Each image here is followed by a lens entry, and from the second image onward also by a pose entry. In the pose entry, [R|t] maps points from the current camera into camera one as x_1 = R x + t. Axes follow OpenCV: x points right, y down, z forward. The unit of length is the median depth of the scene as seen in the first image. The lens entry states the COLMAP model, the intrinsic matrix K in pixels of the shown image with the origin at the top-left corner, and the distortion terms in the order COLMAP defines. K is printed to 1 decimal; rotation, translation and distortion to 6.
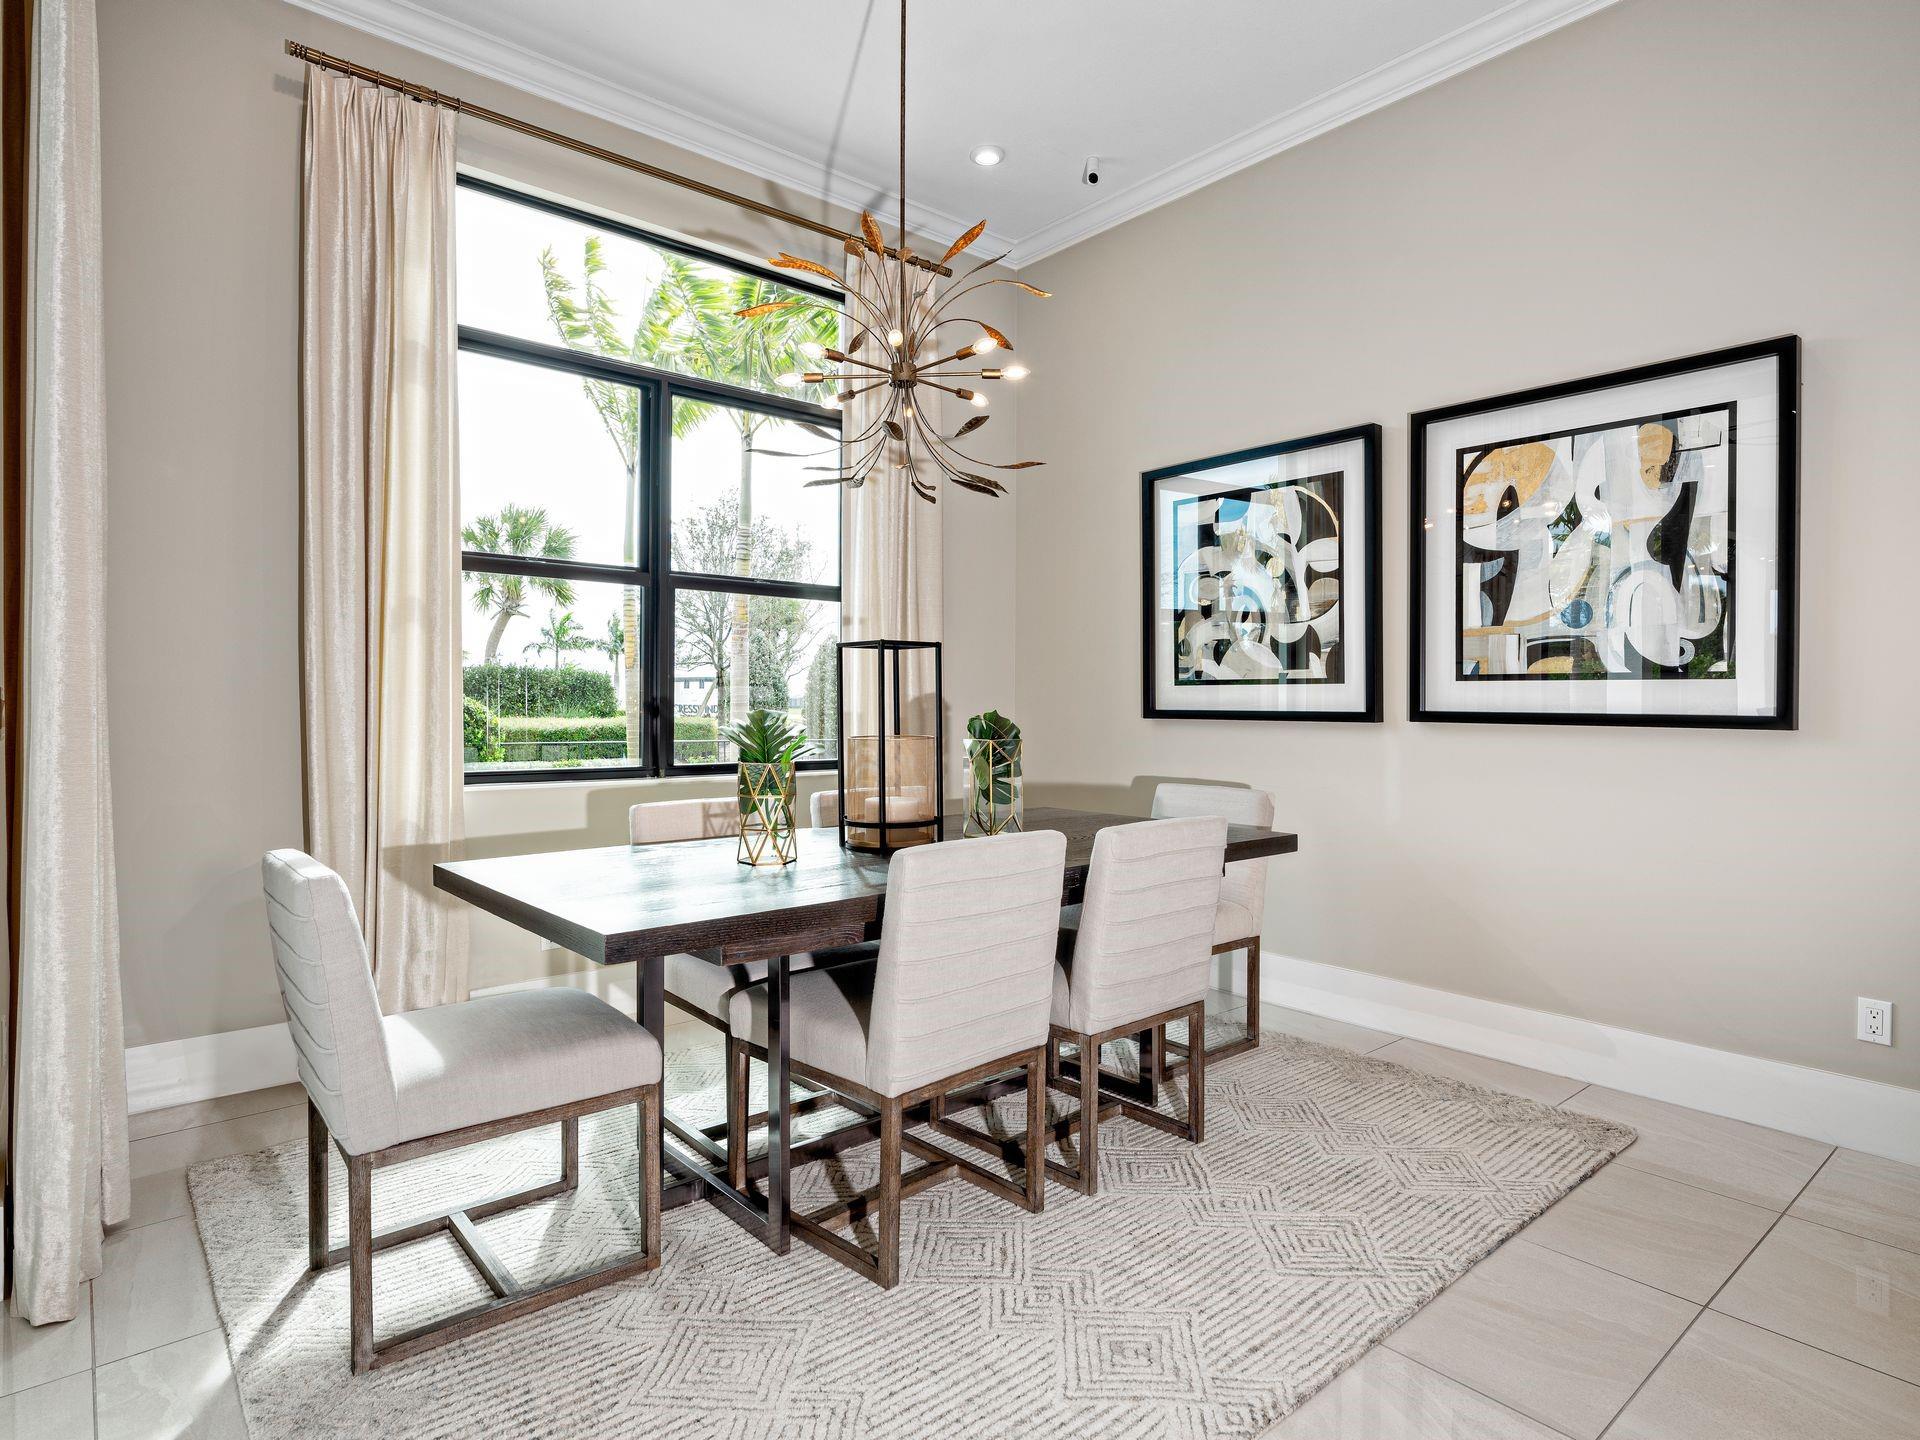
lens RADIAL K [[1043.2, 0, 991.0], [0, 1043.2, 720.4], [0, 0, 1]] dist [0.001017, -0.002612]
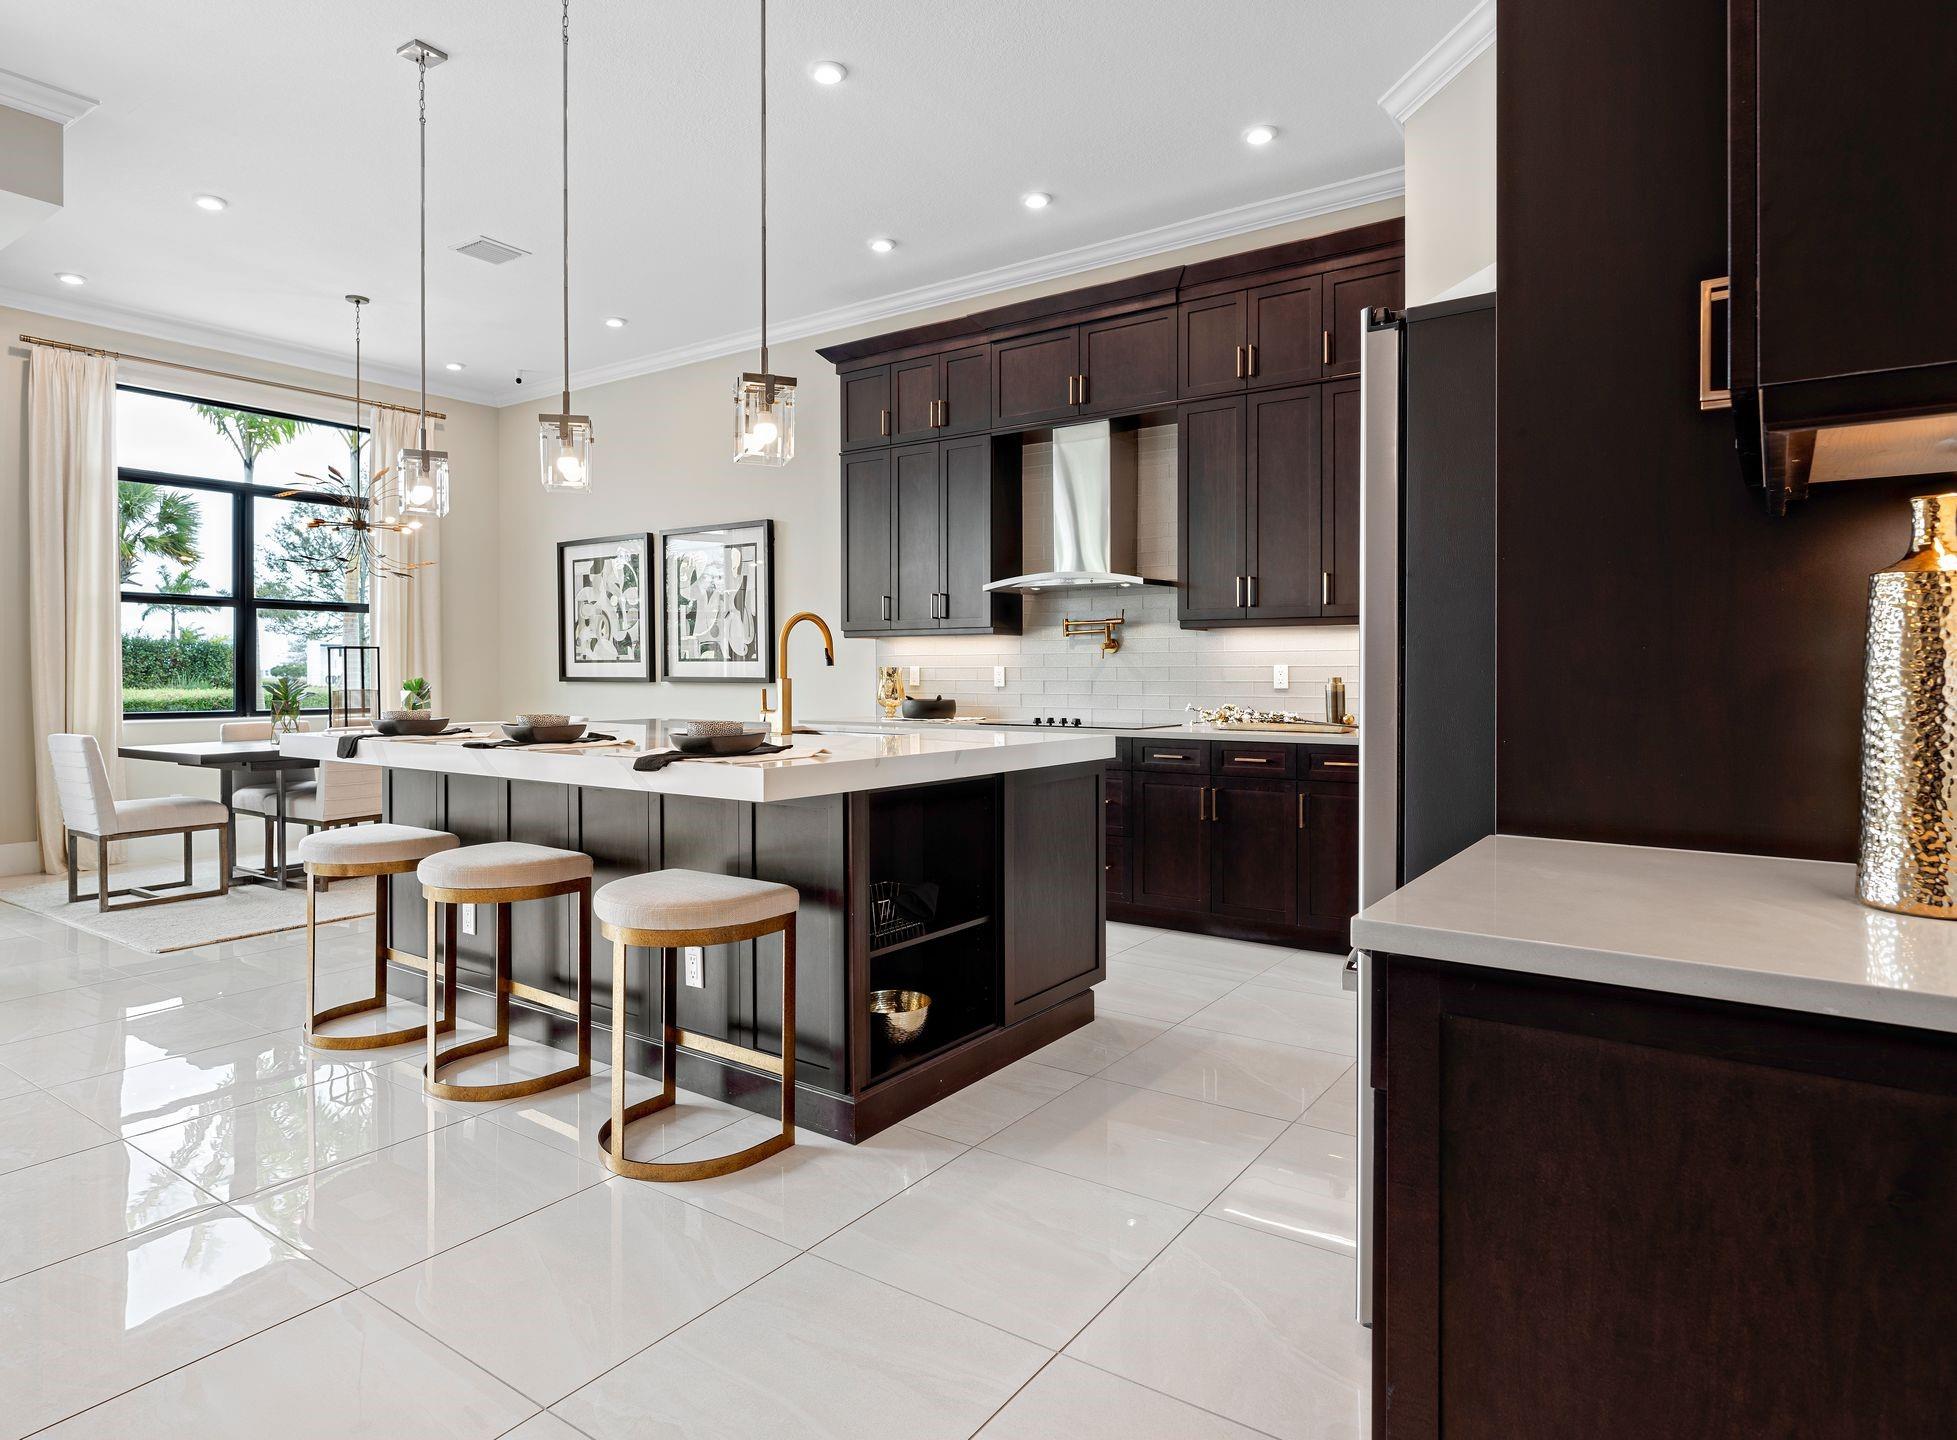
lens RADIAL K [[1091.6, 0, 968.4], [0, 1091.6, 685.1], [0, 0, 1]] dist [-0.000499, 0.000533]
pose [[0.972222, -0.008356, 0.233913, 0.448882], [0.009143, 0.999956, -0.002279, 0.016465], [-0.233884, 0.004354, 0.972255, -1.106728]]
